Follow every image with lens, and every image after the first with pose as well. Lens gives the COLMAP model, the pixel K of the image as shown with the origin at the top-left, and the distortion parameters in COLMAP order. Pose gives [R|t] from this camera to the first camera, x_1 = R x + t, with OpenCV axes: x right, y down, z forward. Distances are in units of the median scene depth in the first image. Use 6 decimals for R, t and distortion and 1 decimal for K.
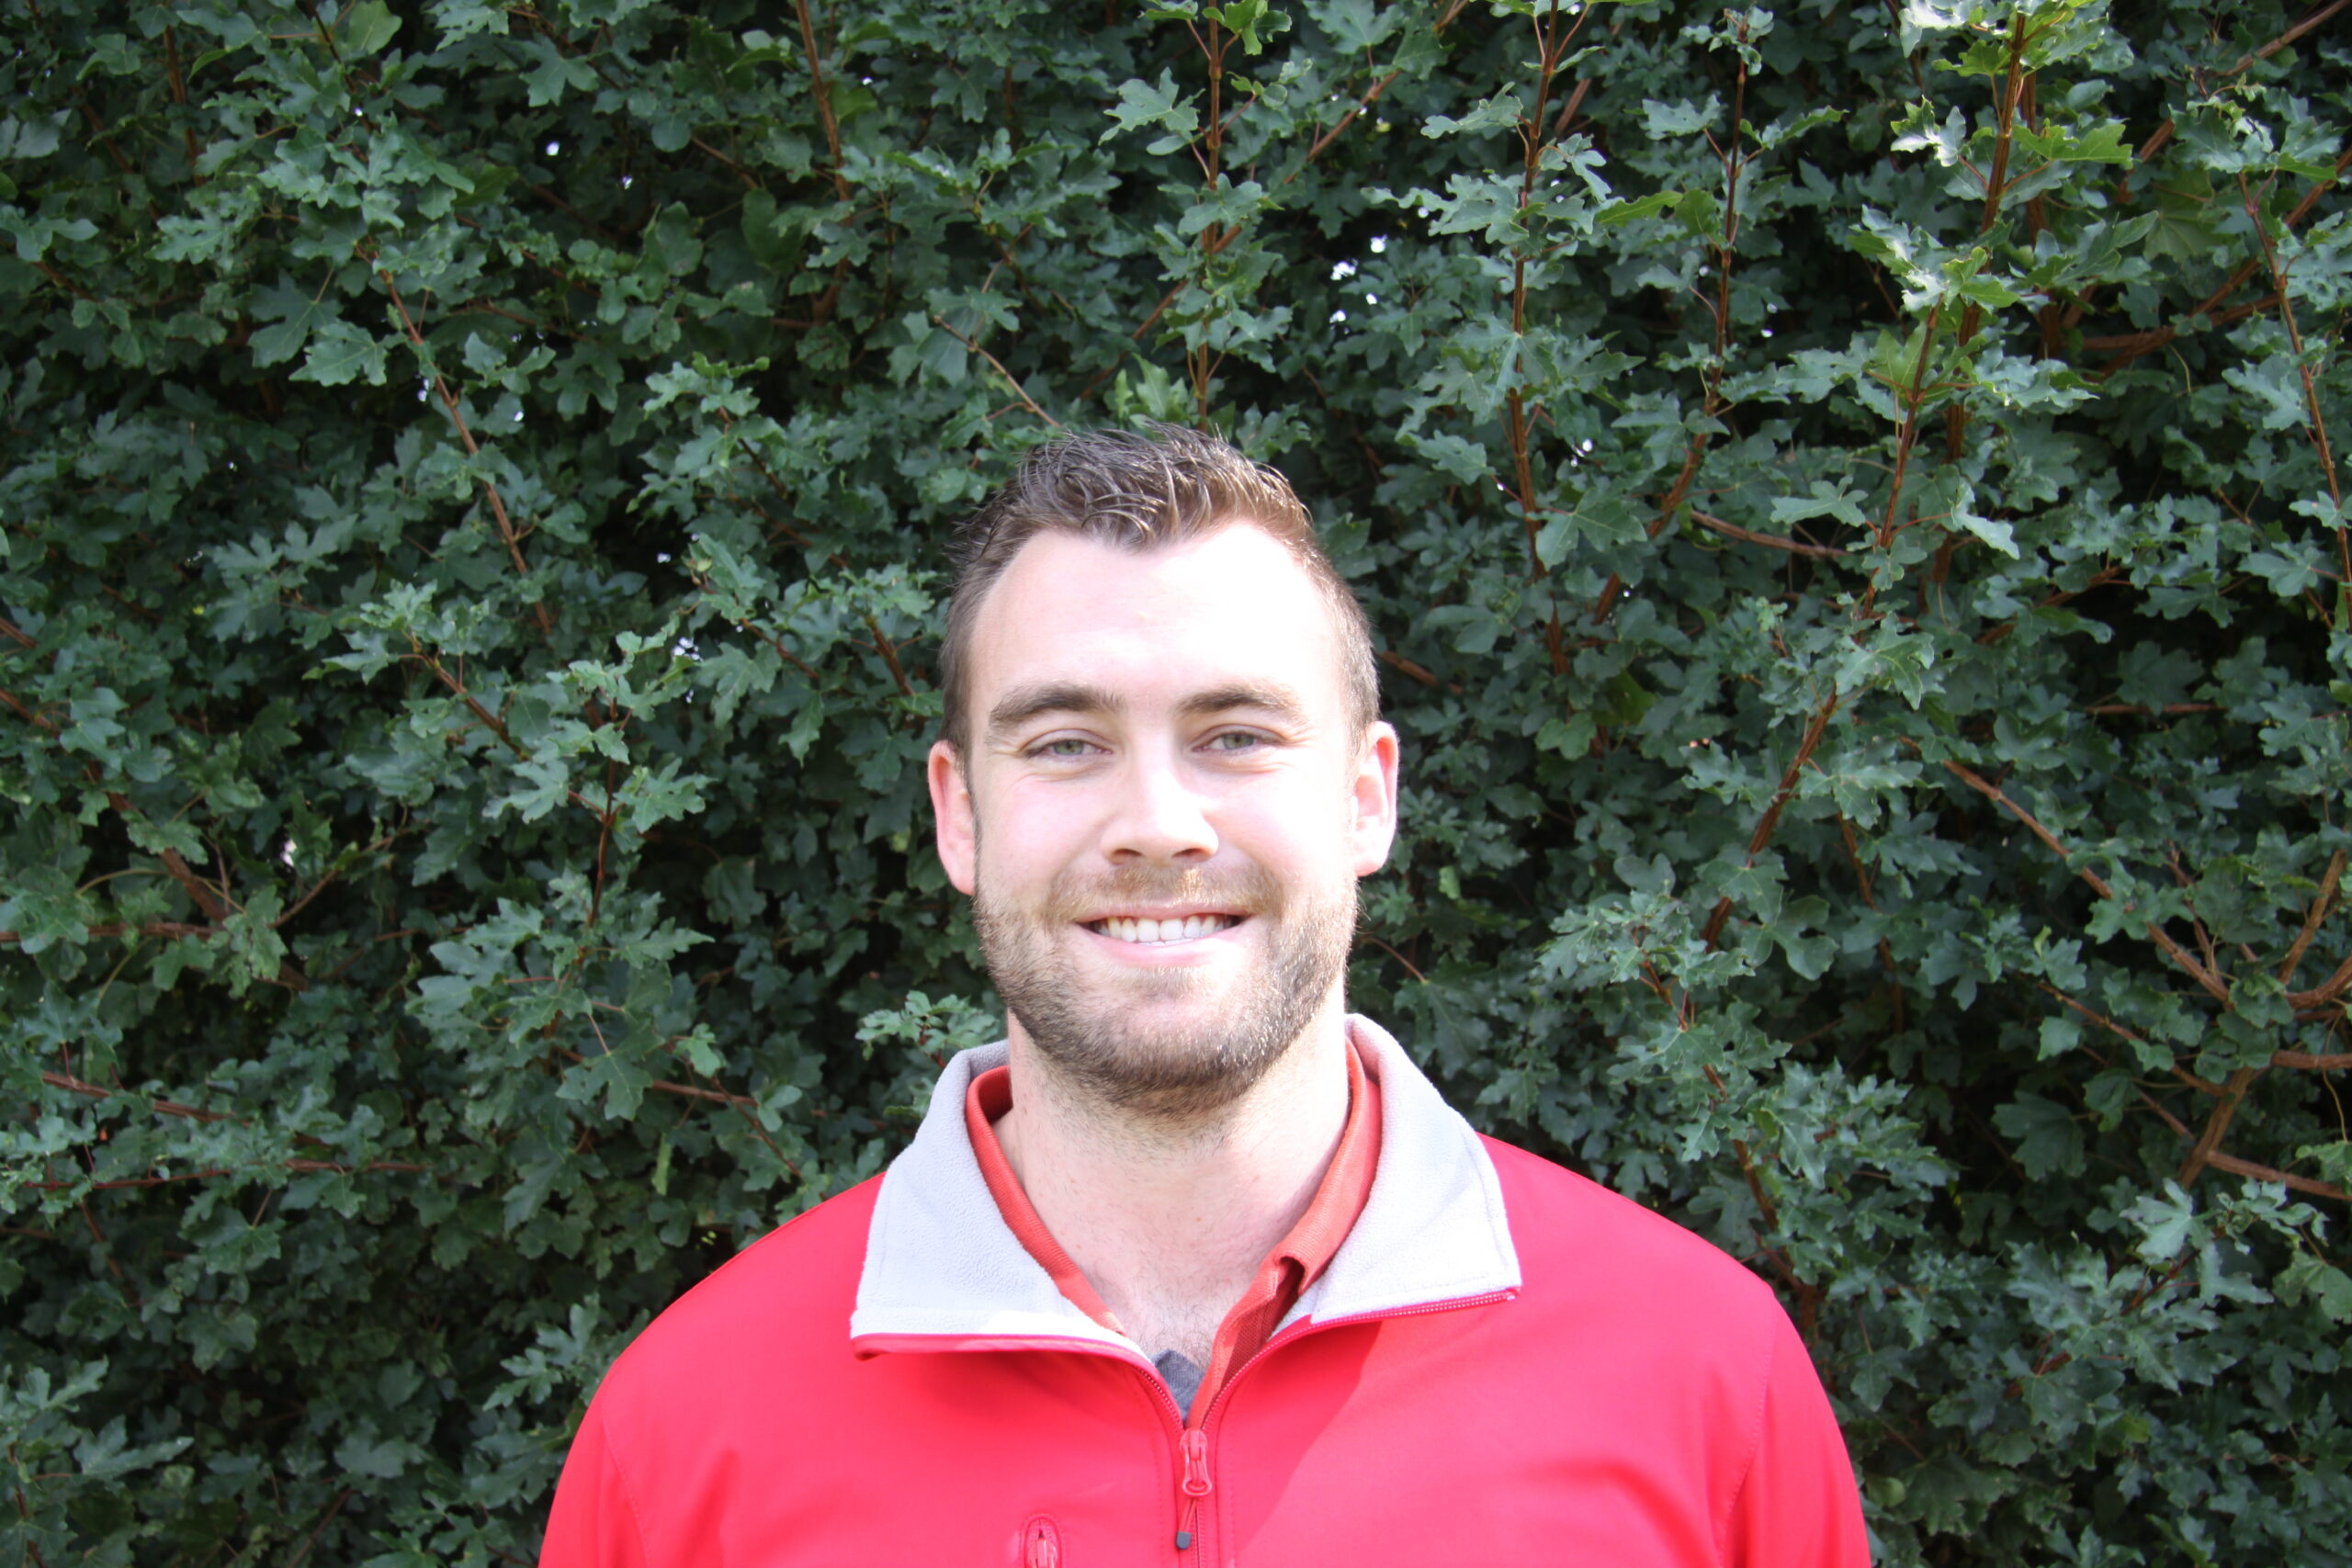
lens RADIAL K [[2856.6, 0, 1125.3], [0, 2856.6, 877.3], [0, 0, 1]] dist [0.111815, 0.000000]
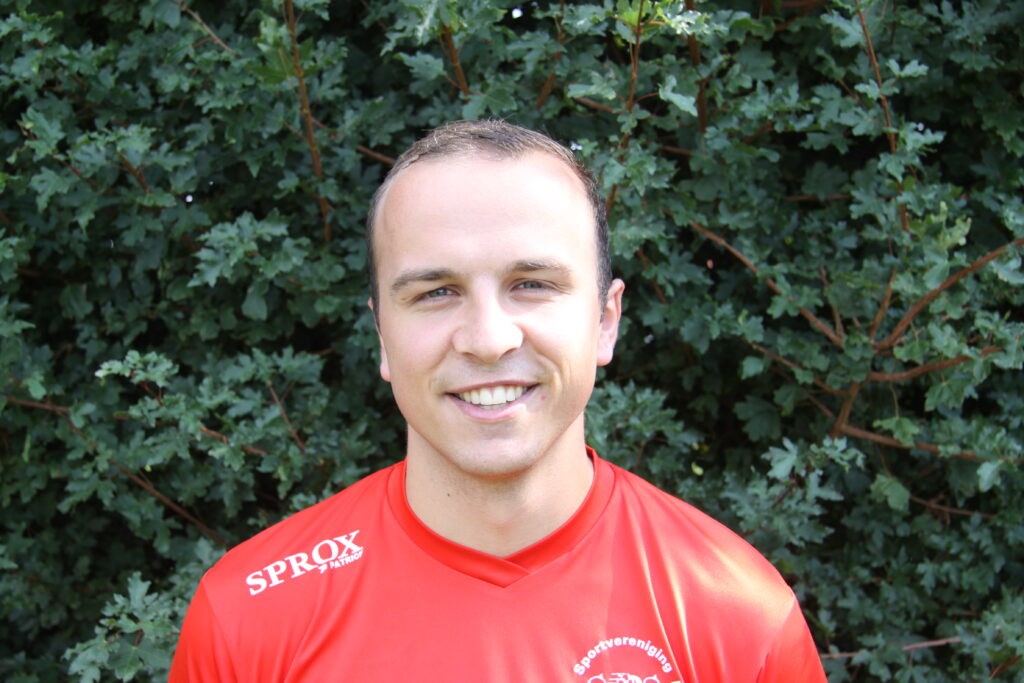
lens RADIAL K [[1457.4, 0, 485.2], [0, 1457.4, 364.3], [0, 0, 1]] dist [0.161271, 0.000000]
pose [[0.999669, -0.014654, 0.021163, 0.121679], [0.013706, 0.998926, 0.044262, 0.007481], [-0.021789, -0.043957, 0.998796, 0.022265]]
